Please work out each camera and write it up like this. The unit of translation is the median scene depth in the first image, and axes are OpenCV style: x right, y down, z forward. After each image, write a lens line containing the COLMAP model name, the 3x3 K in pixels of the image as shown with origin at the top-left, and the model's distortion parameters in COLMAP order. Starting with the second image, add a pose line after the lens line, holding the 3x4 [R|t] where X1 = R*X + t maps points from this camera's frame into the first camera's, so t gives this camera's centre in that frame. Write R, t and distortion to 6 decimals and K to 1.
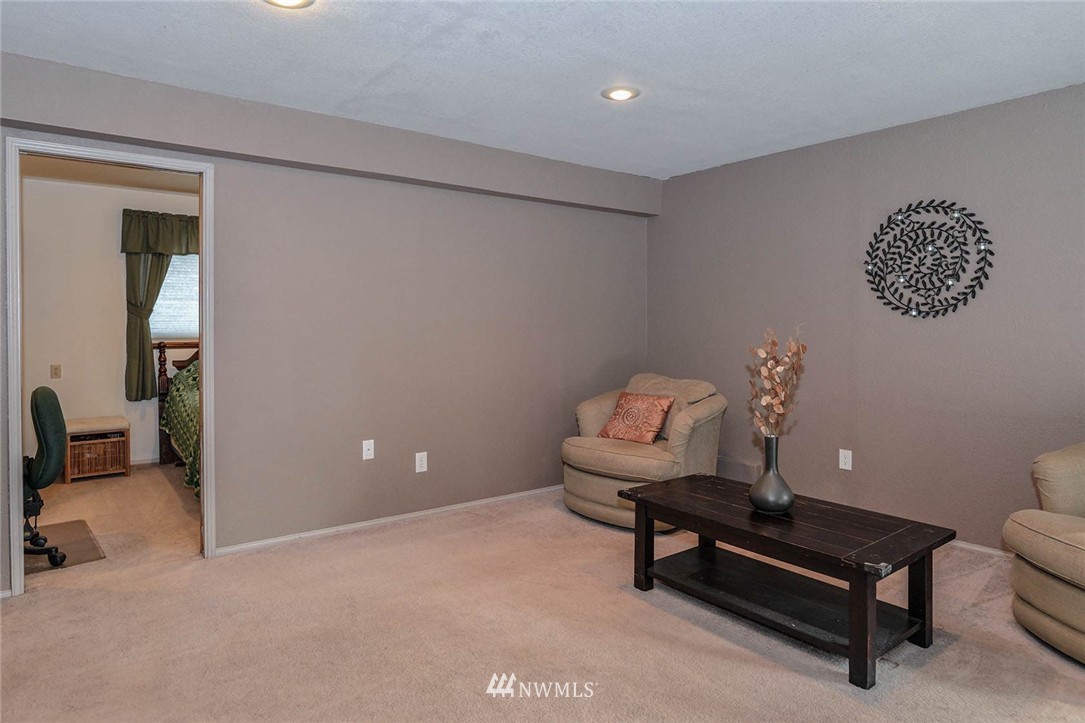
lens RADIAL K [[640.4, 0, 542.5], [0, 640.4, 361.5], [0, 0, 1]] dist [-0.000427, -0.000014]
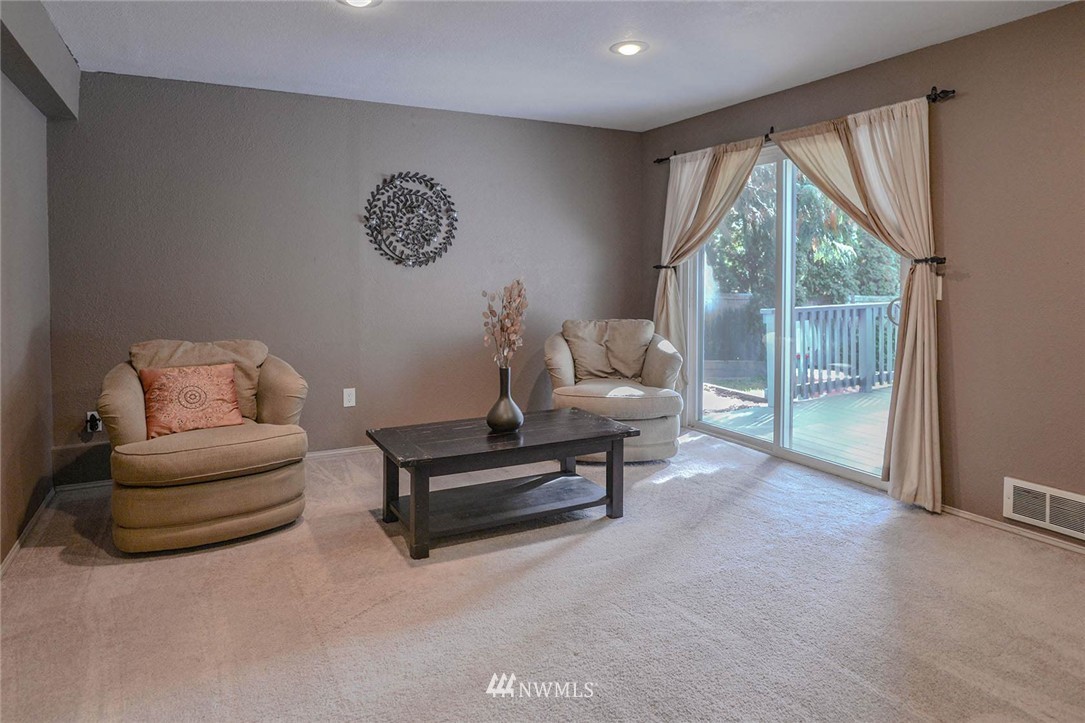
lens RADIAL K [[634.5, 0, 546.4], [0, 634.5, 344.9], [0, 0, 1]] dist [-0.051679, 0.001388]
pose [[0.146399, -0.112922, 0.982759, -0.584304], [0.066769, 0.992326, 0.104074, -0.027895], [-0.986970, 0.050382, 0.152816, 0.555651]]
